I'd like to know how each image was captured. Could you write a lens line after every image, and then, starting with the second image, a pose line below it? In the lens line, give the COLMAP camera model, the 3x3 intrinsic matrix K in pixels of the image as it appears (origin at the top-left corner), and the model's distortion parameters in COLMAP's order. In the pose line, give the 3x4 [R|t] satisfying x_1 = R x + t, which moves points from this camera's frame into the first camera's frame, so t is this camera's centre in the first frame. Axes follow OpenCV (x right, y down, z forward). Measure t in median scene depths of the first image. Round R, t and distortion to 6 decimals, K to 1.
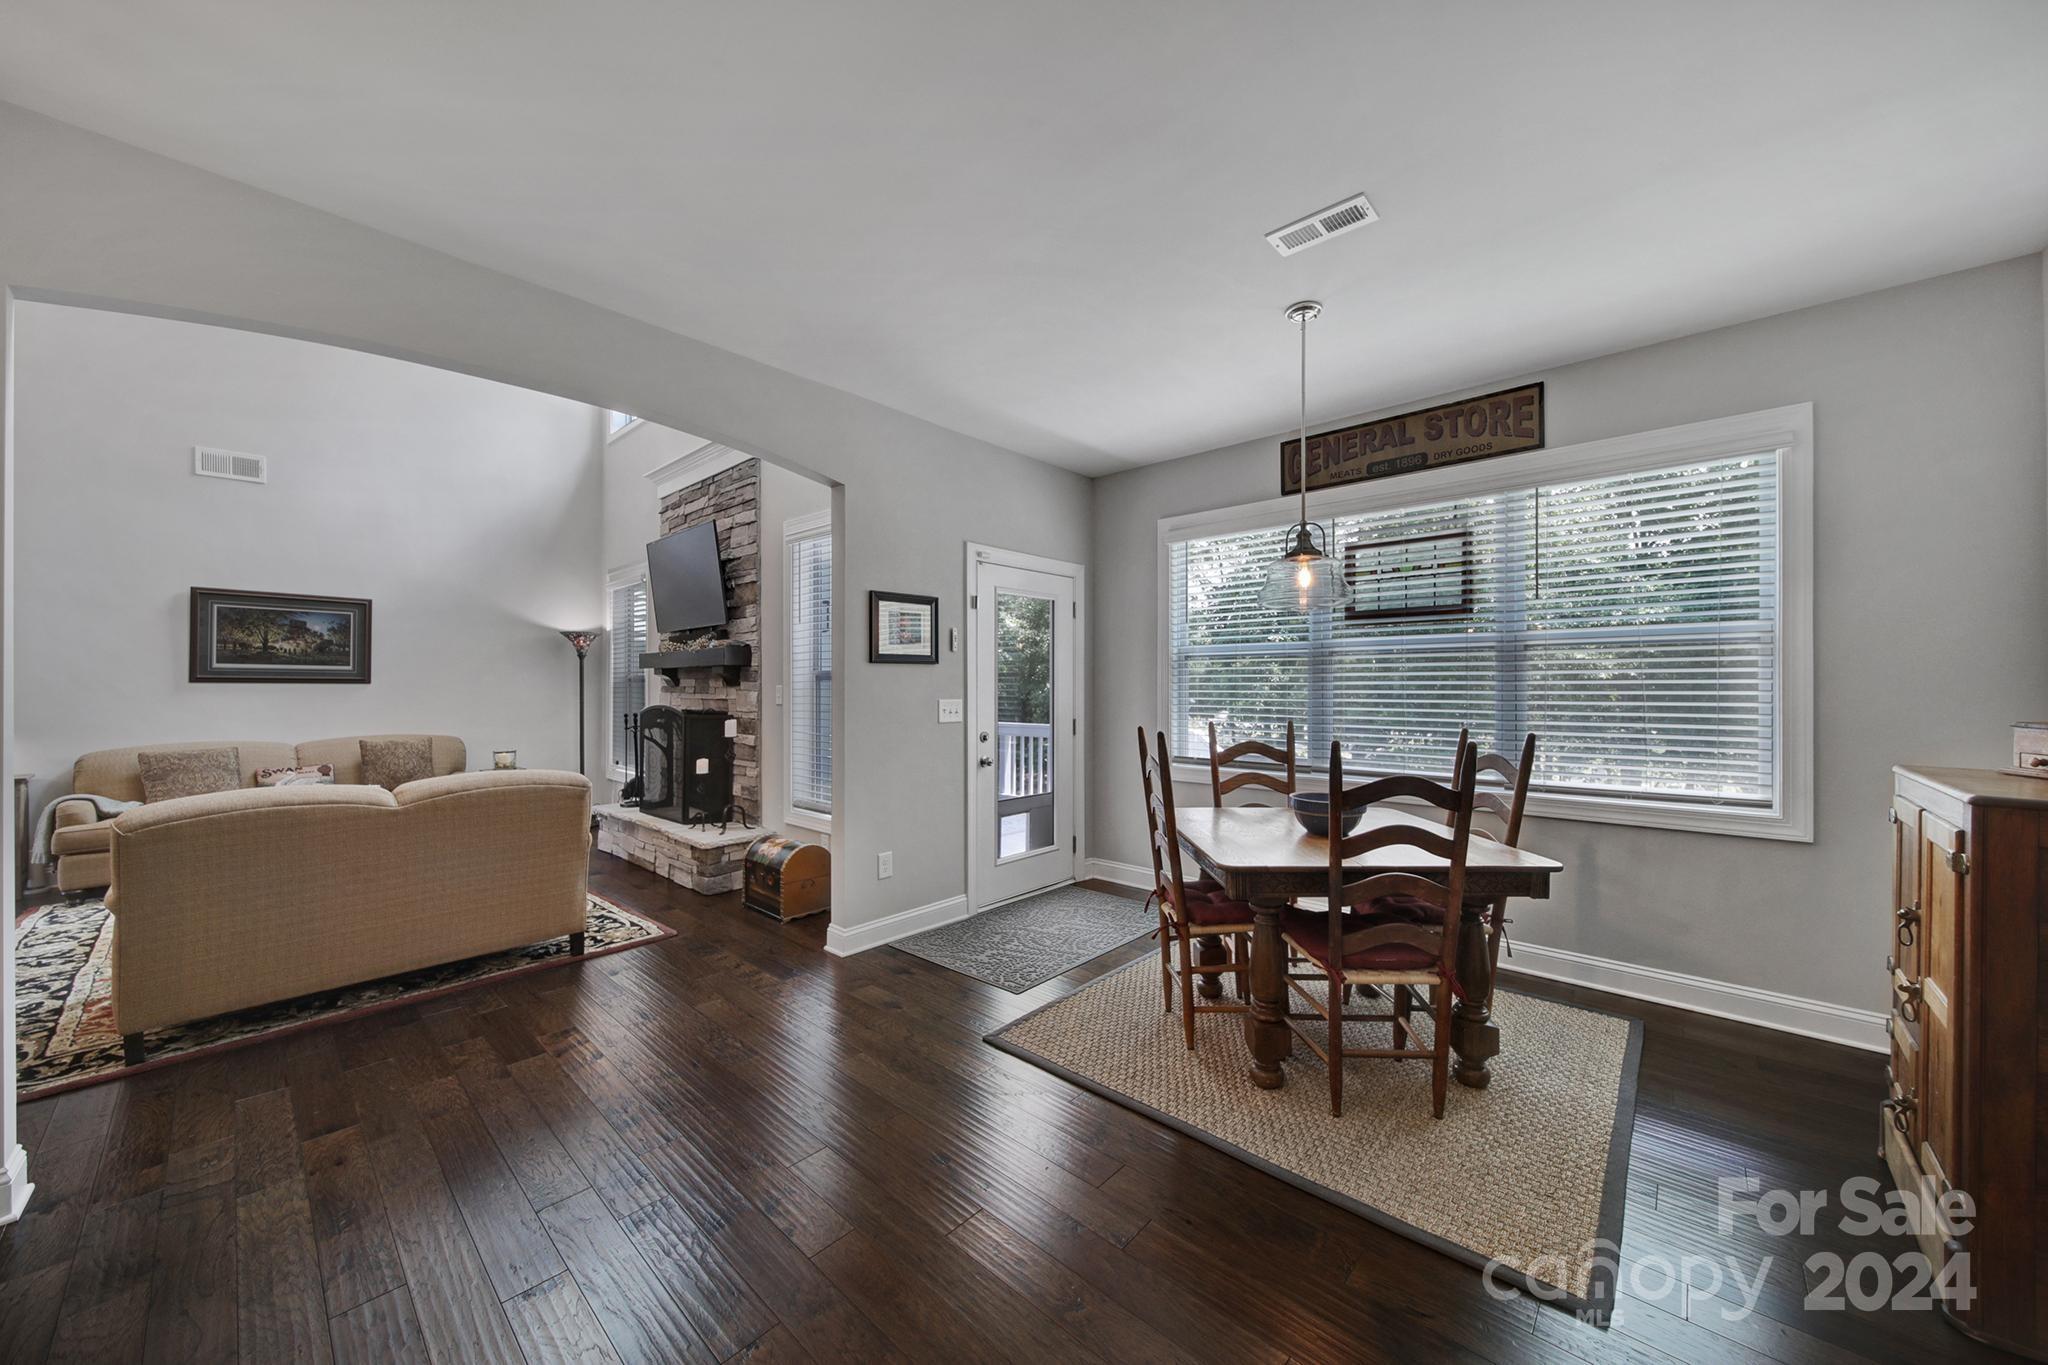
lens RADIAL K [[728.7, 0, 1035.1], [0, 728.7, 680.6], [0, 0, 1]] dist [0.004196, -0.000271]
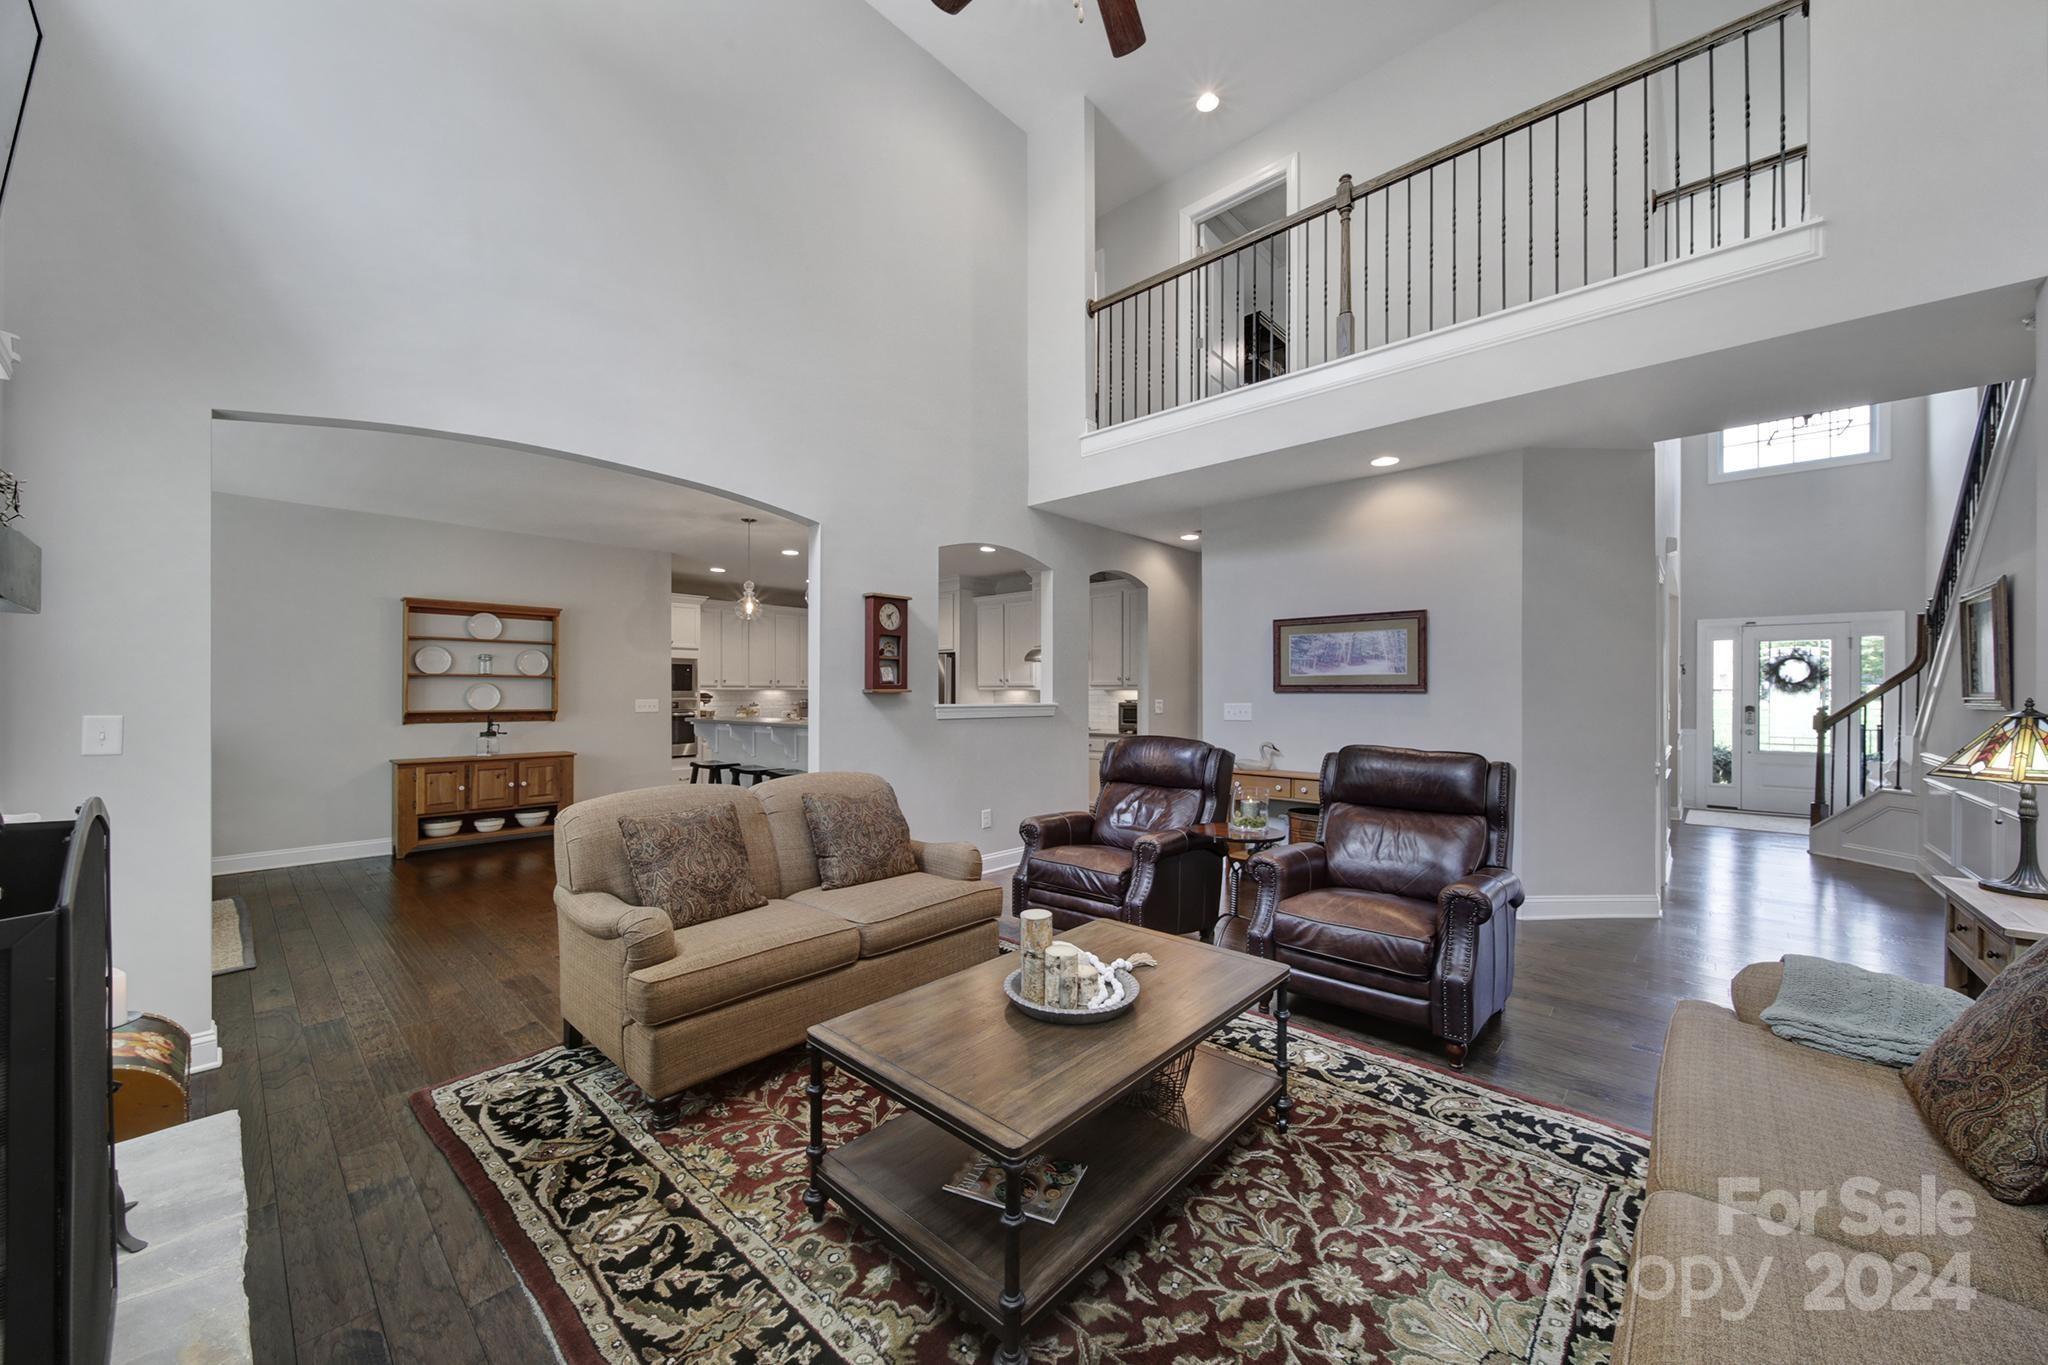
lens RADIAL K [[728.7, 0, 1027.6], [0, 728.7, 688.0], [0, 0, 1]] dist [0.004196, -0.000271]
pose [[-0.999986, -0.002971, -0.004279, -1.044122], [-0.002936, 0.999961, -0.008301, 0.005816], [0.004304, -0.008288, -0.999956, 1.679540]]
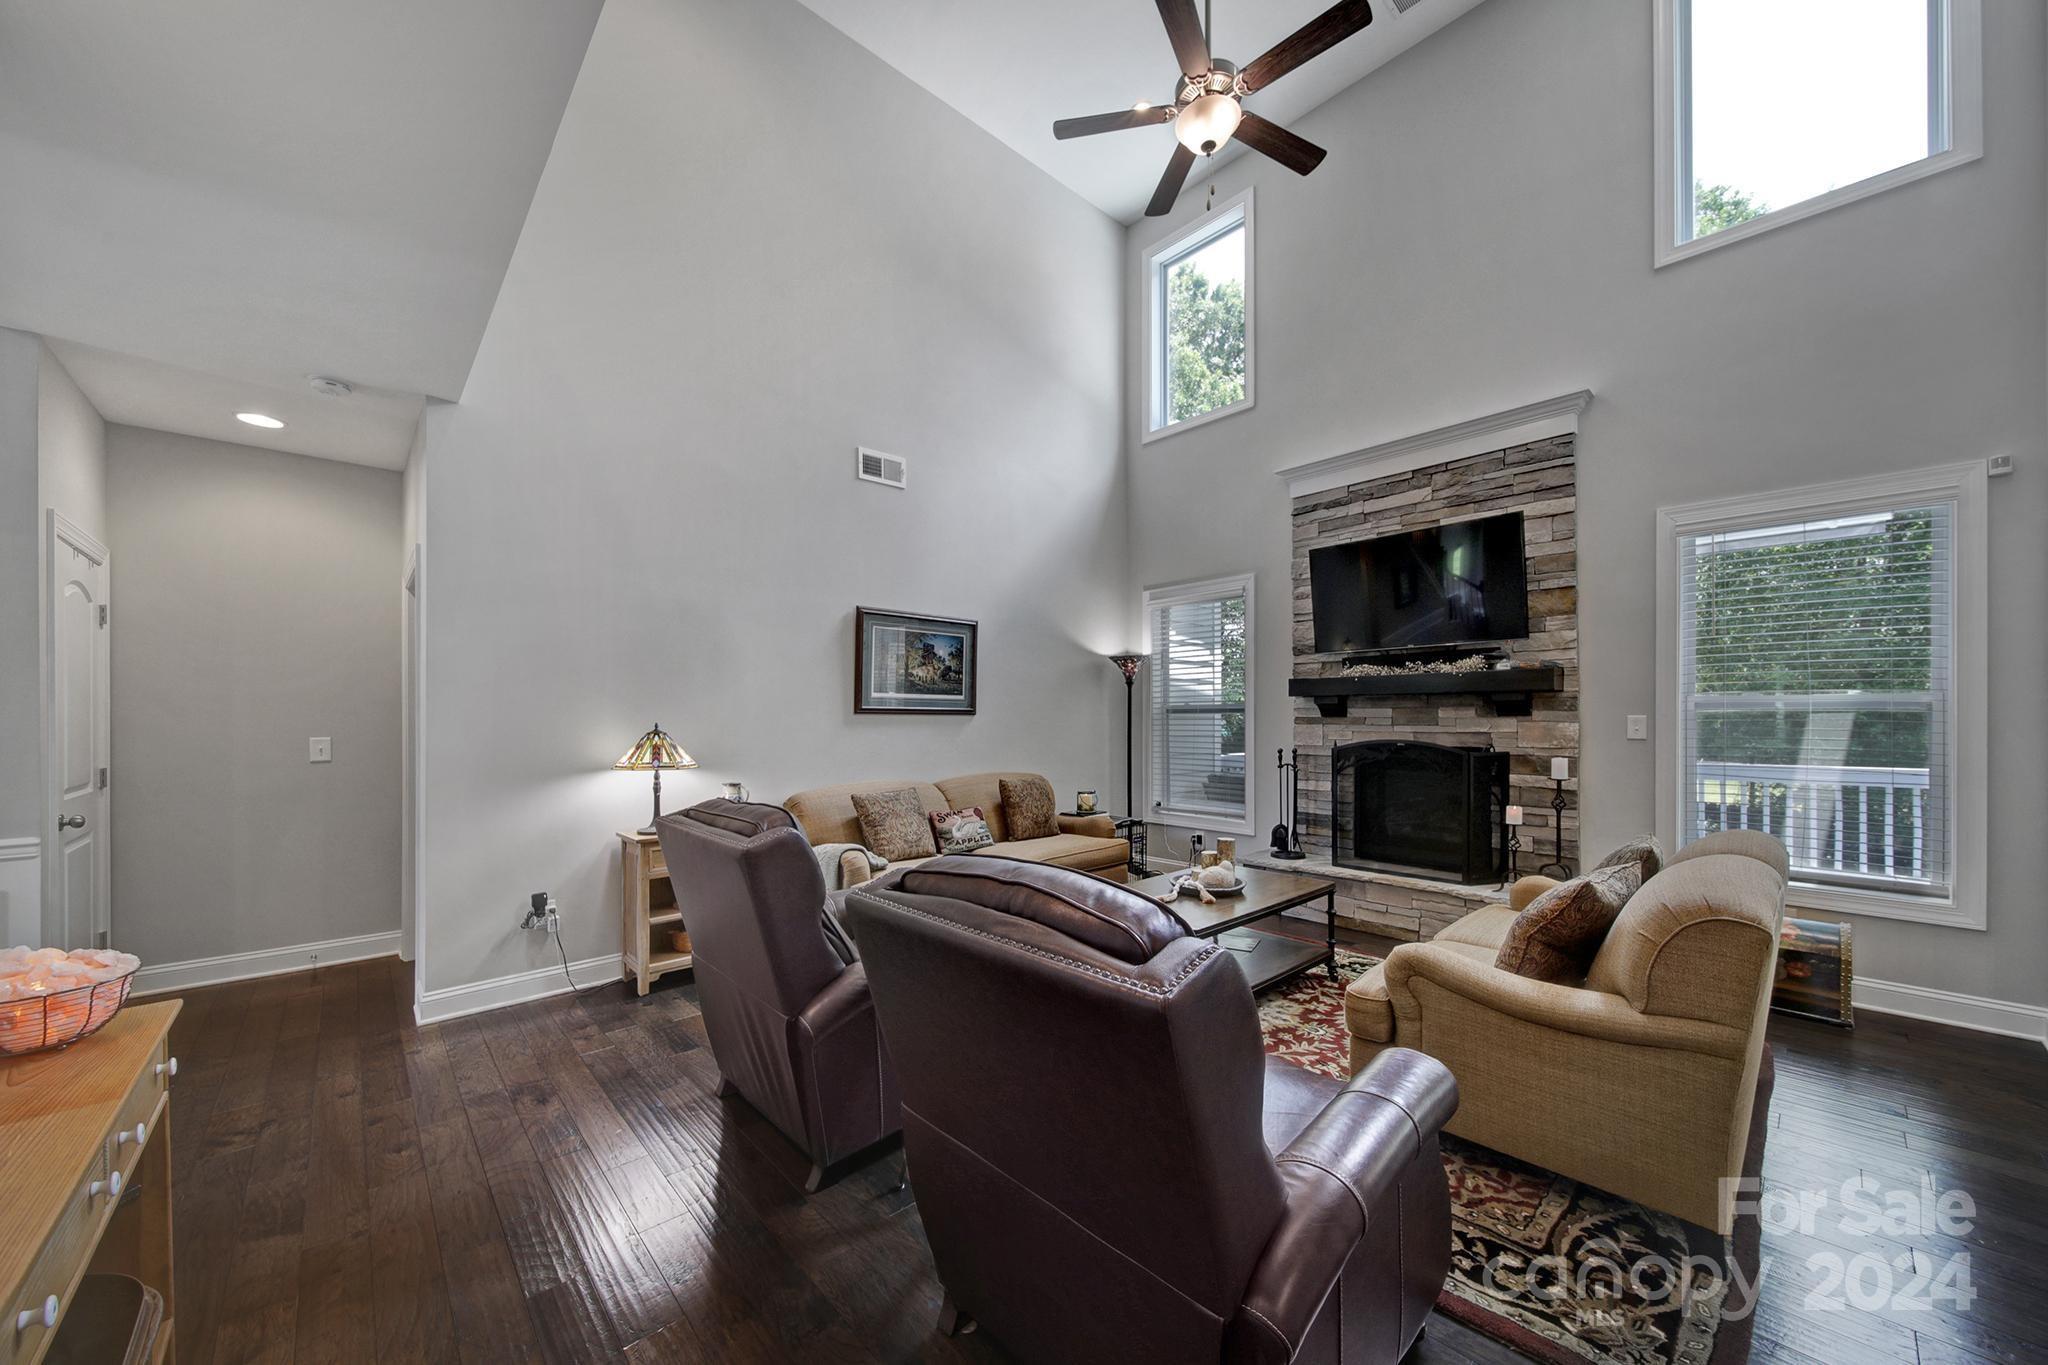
lens RADIAL K [[728.7, 0, 1028.2], [0, 728.7, 716.7], [0, 0, 1]] dist [0.004196, -0.000271]
pose [[0.997116, -0.003820, -0.075801, -1.239563], [0.004518, 0.999949, 0.009038, -0.002942], [0.075762, -0.009354, 0.997082, 0.197815]]
